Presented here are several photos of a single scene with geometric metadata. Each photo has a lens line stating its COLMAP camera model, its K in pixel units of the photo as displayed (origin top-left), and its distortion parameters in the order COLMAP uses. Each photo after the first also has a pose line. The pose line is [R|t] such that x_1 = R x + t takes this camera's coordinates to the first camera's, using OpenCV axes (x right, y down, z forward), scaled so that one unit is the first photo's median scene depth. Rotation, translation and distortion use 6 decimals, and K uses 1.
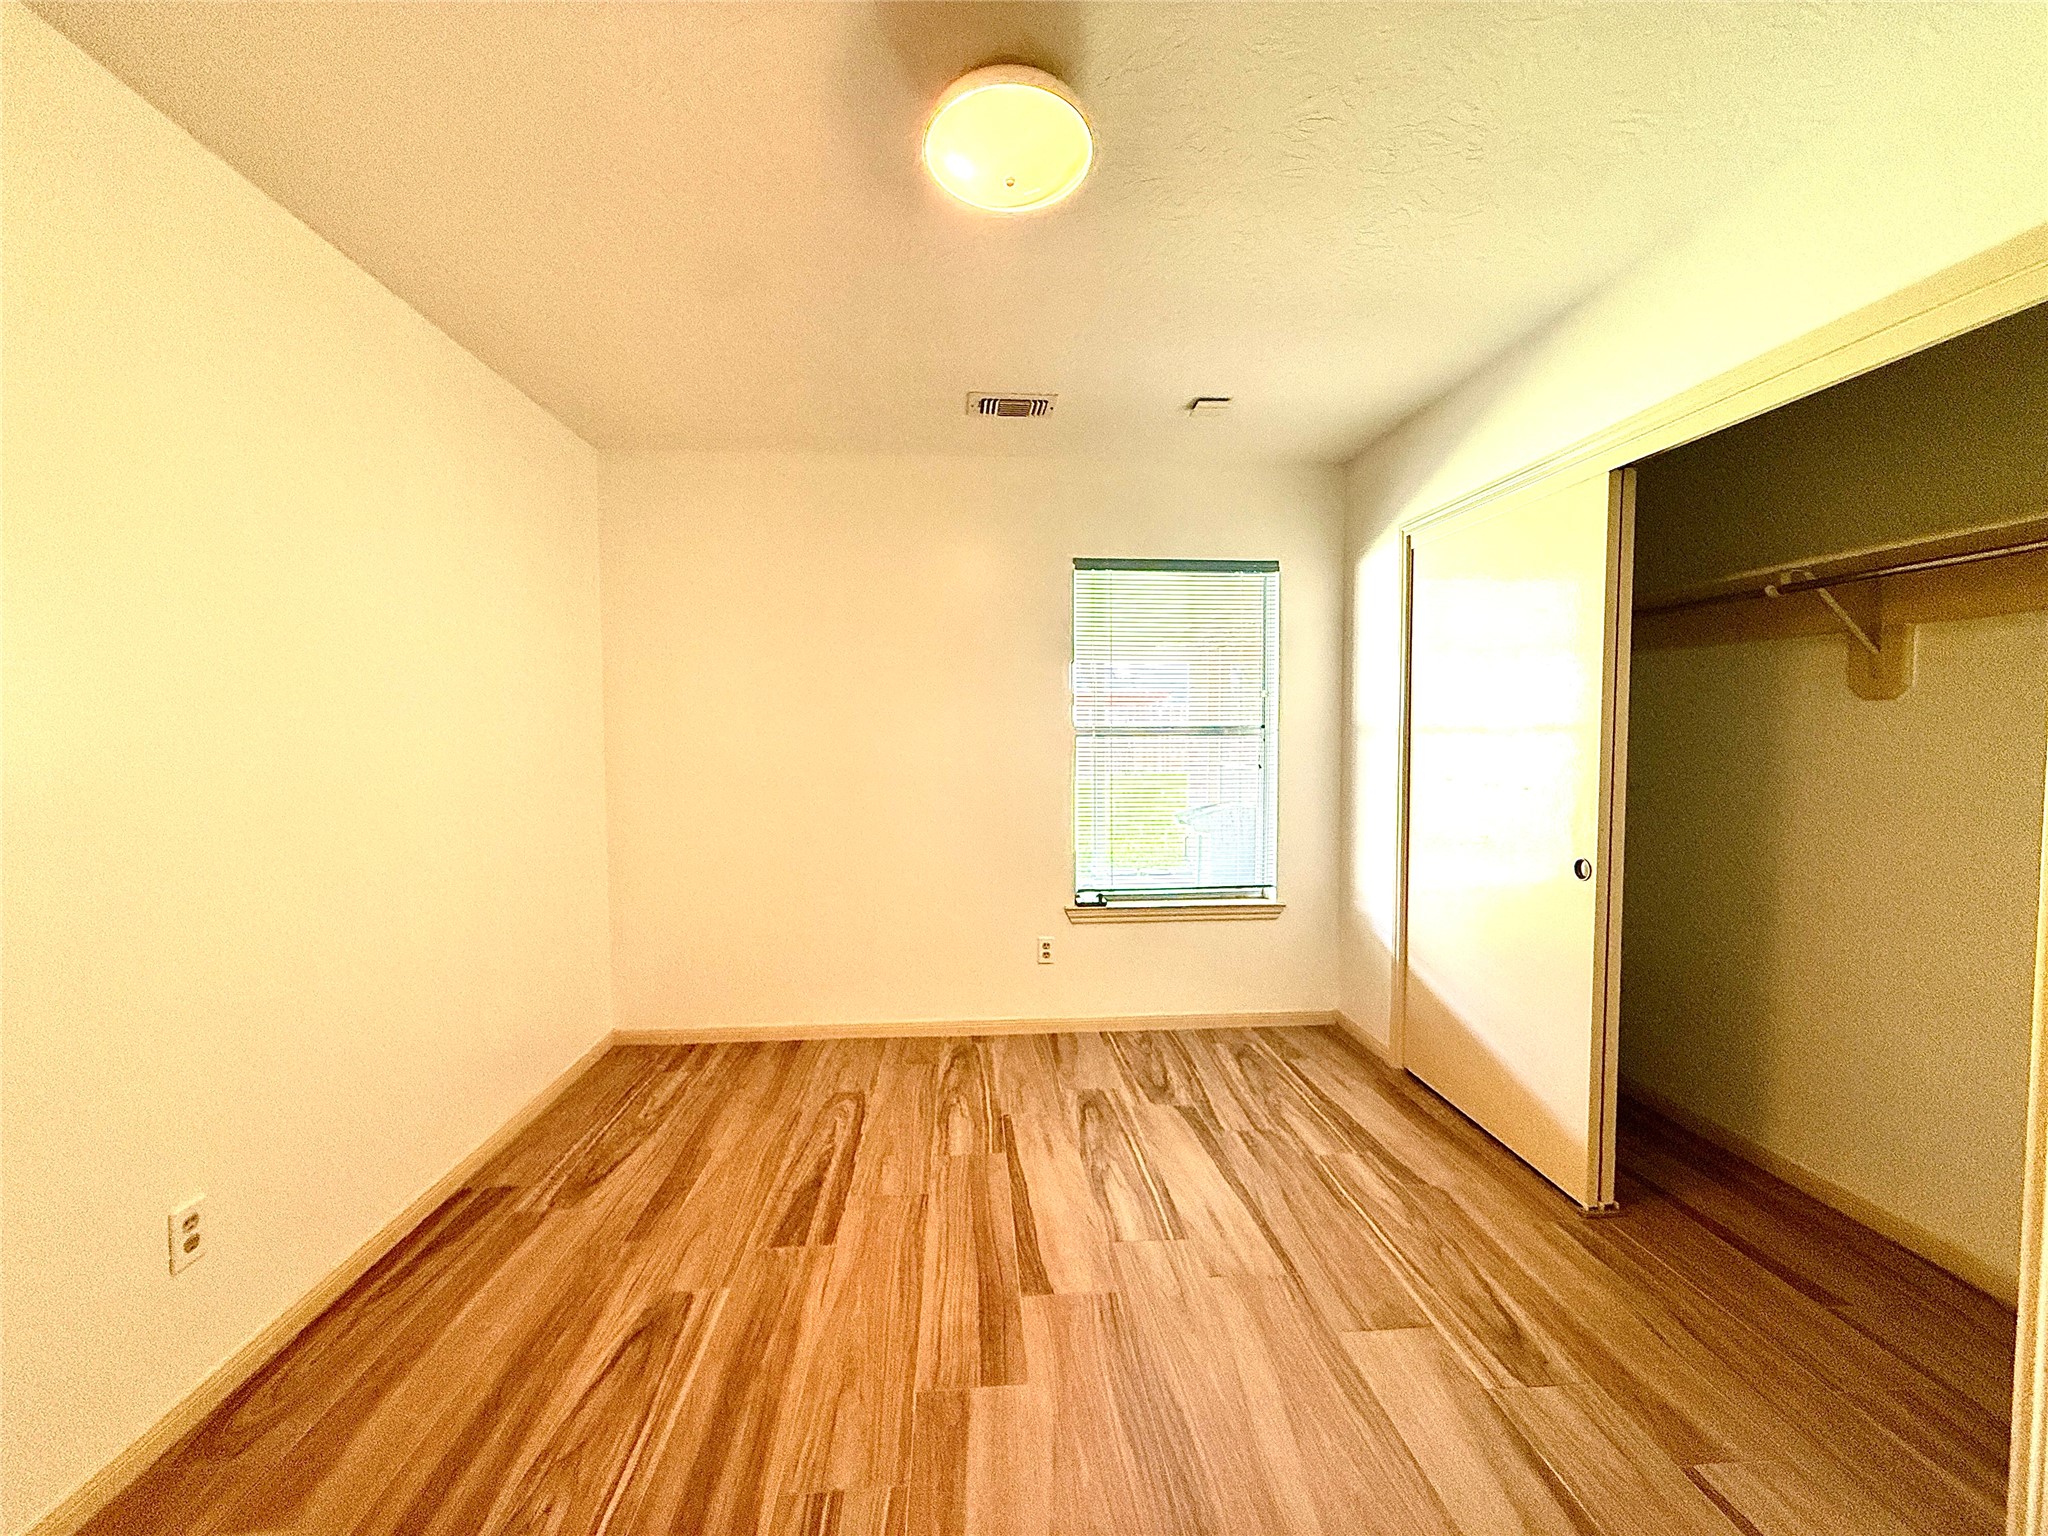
lens RADIAL K [[810.3, 0, 1012.6], [0, 810.3, 771.2], [0, 0, 1]] dist [0.003397, -0.000050]
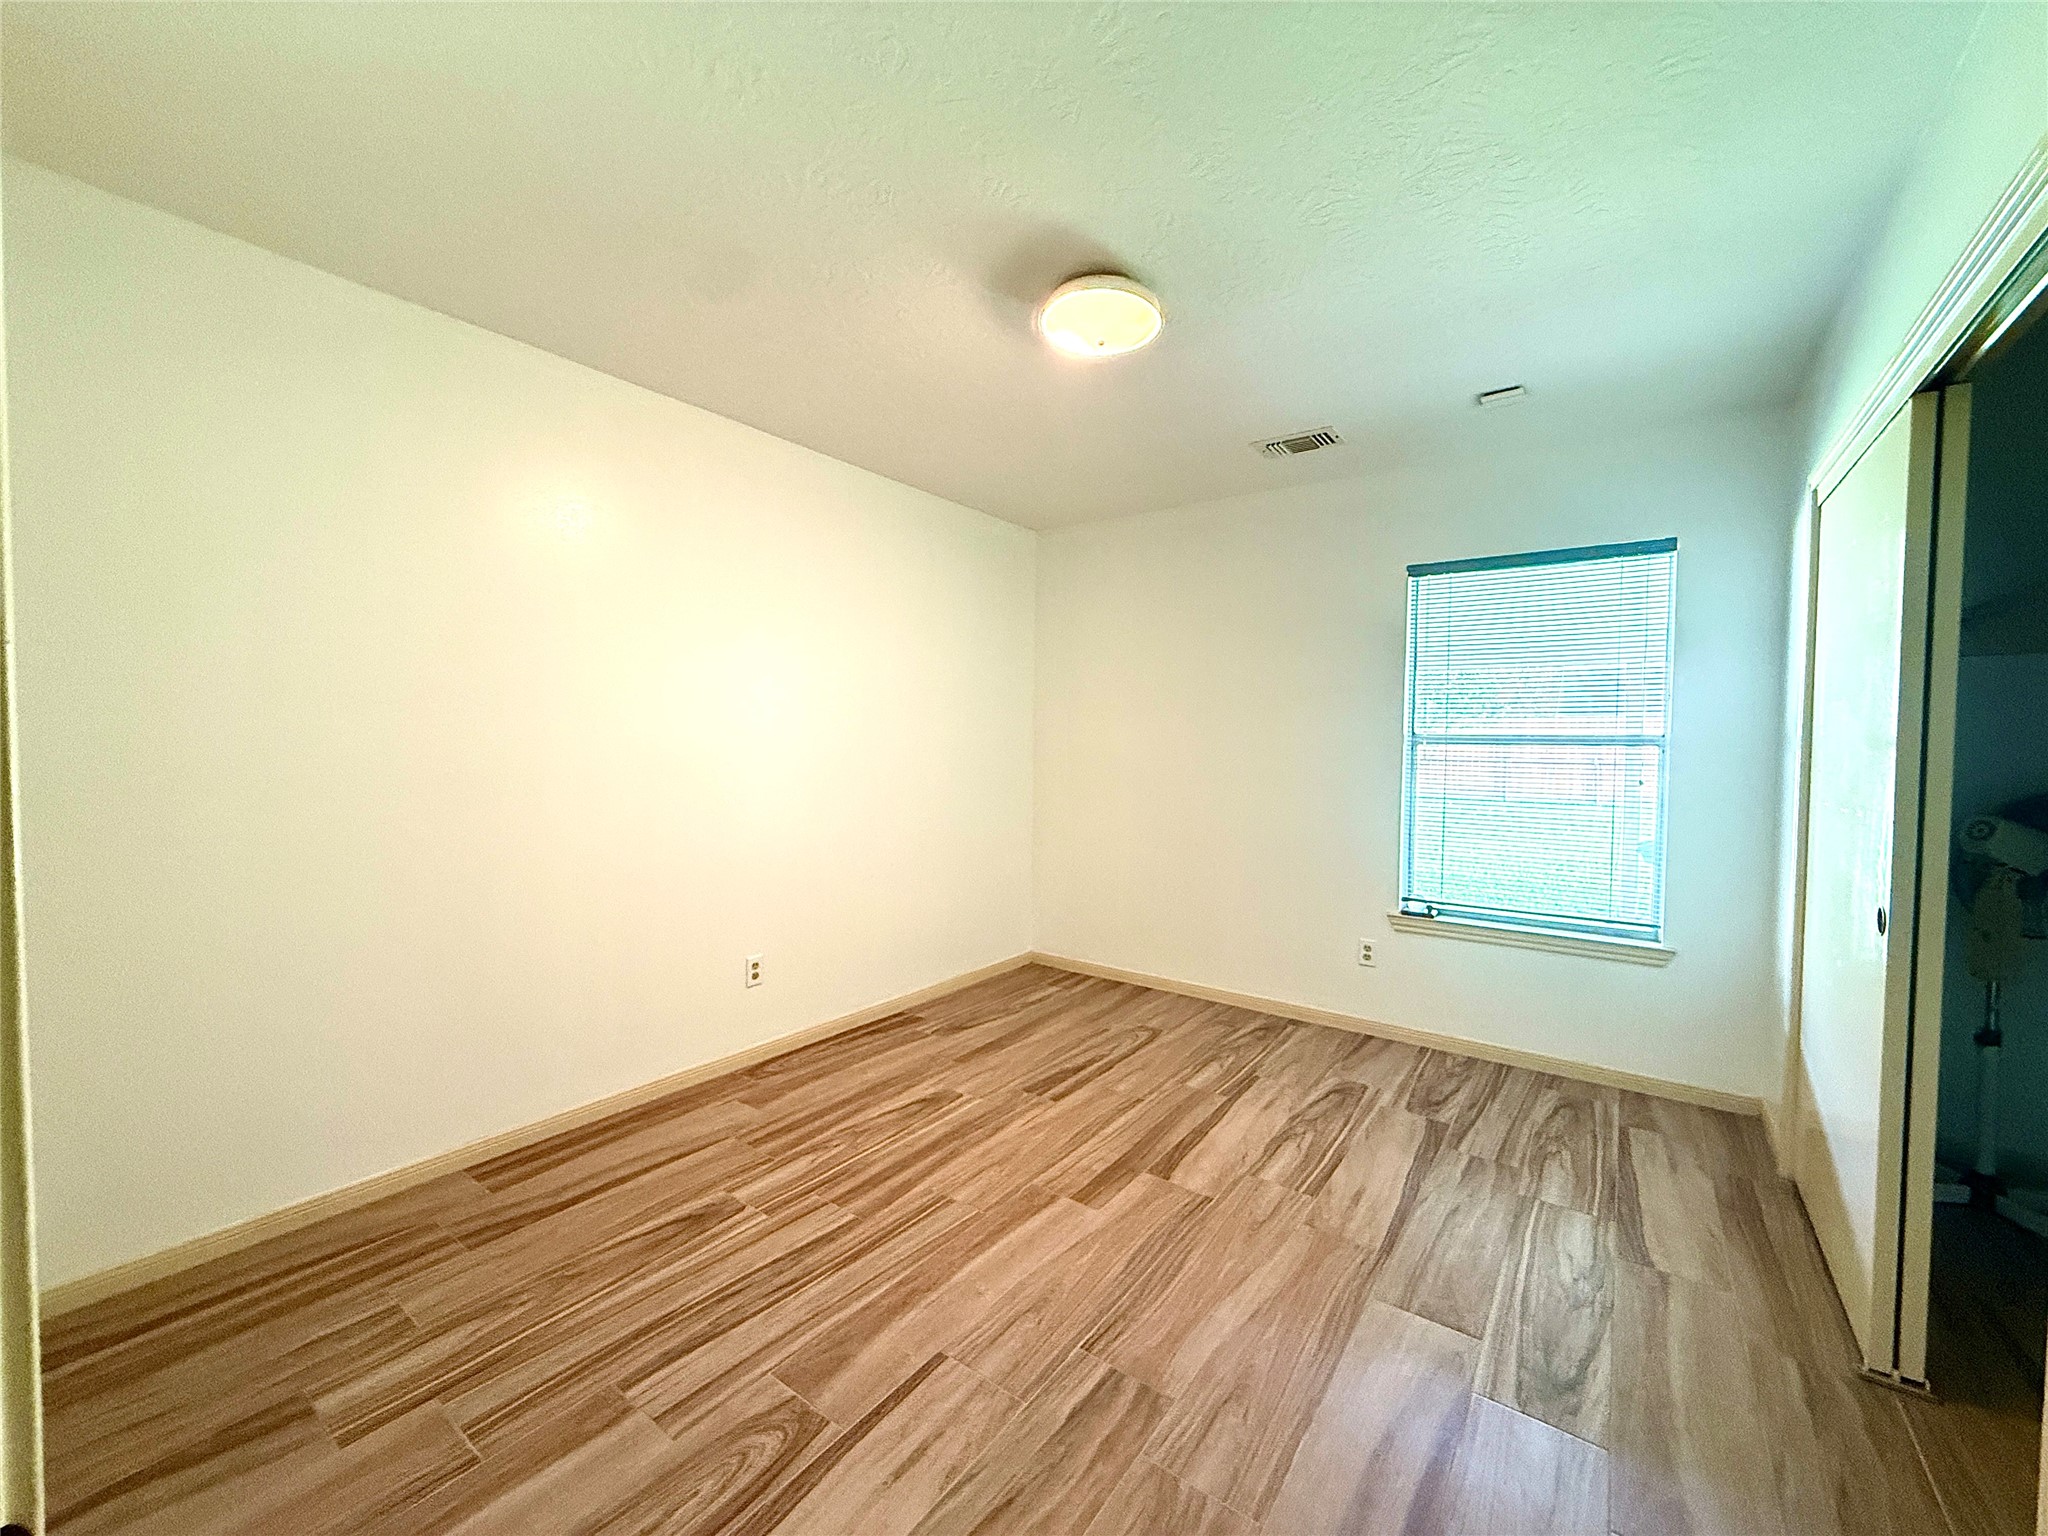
lens RADIAL K [[810.3, 0, 1021.8], [0, 810.3, 769.0], [0, 0, 1]] dist [0.003397, -0.000050]
pose [[0.763193, 0.037612, -0.645075, 0.539733], [-0.046510, 0.998913, 0.003217, 0.010261], [0.644495, 0.027547, 0.764112, -0.102541]]
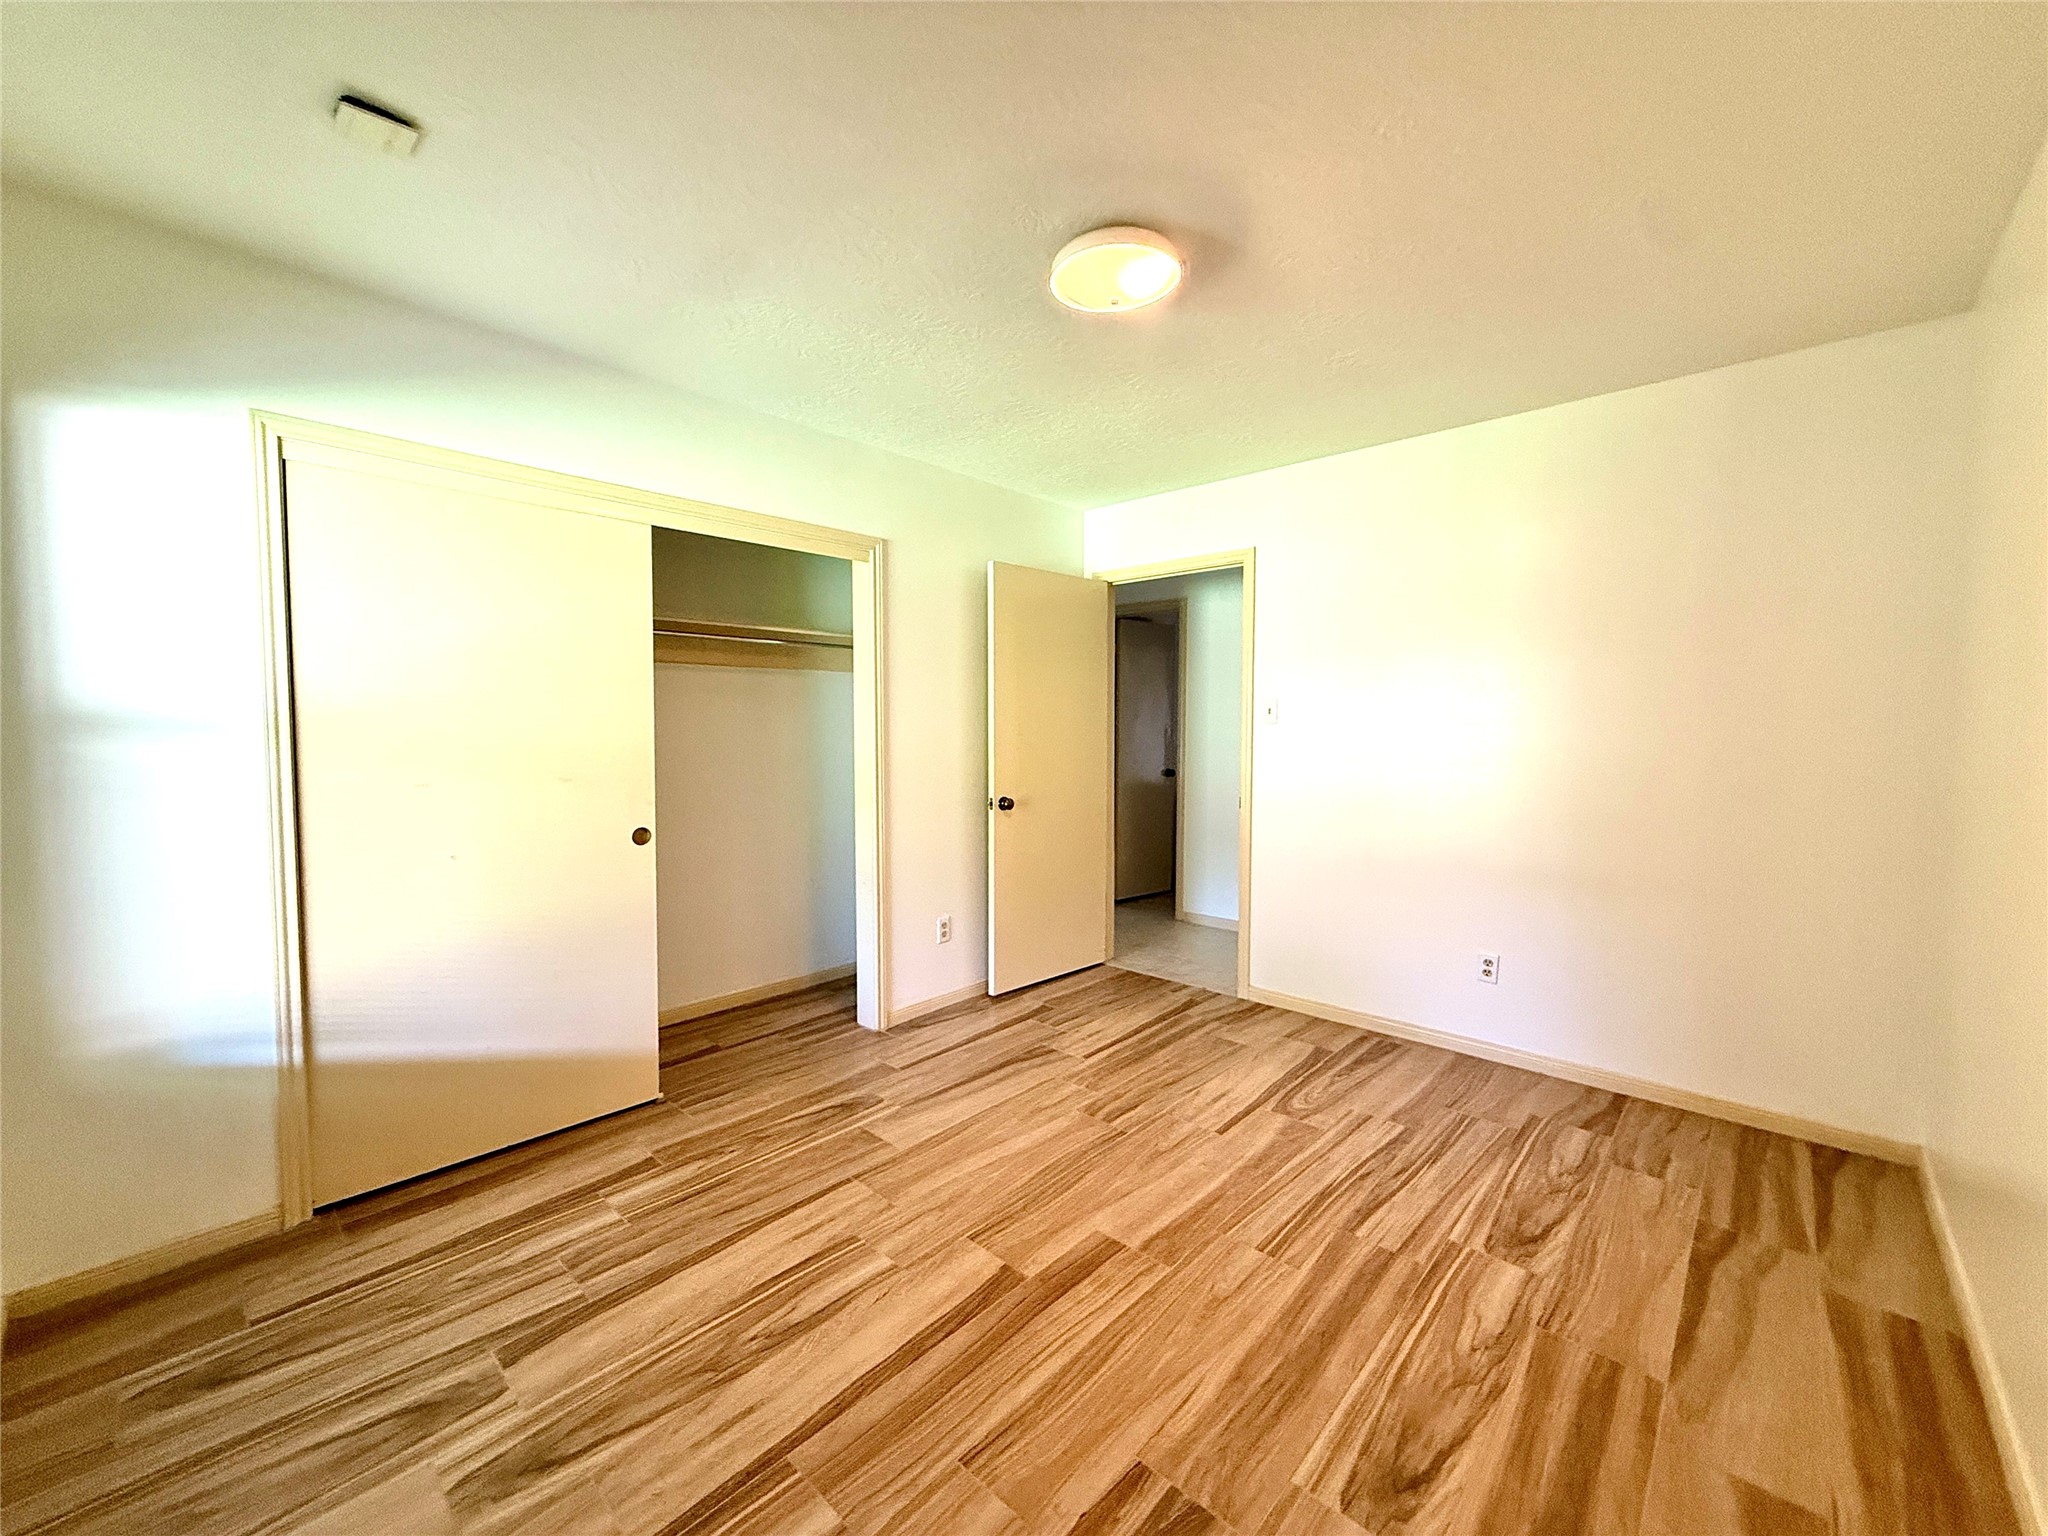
lens RADIAL K [[810.3, 0, 1025.8], [0, 810.3, 766.7], [0, 0, 1]] dist [0.003397, -0.000050]
pose [[-0.686953, -0.034699, 0.725873, -0.568569], [0.036316, 0.995972, 0.081979, -0.063083], [-0.725794, 0.082677, -0.682926, 1.328584]]
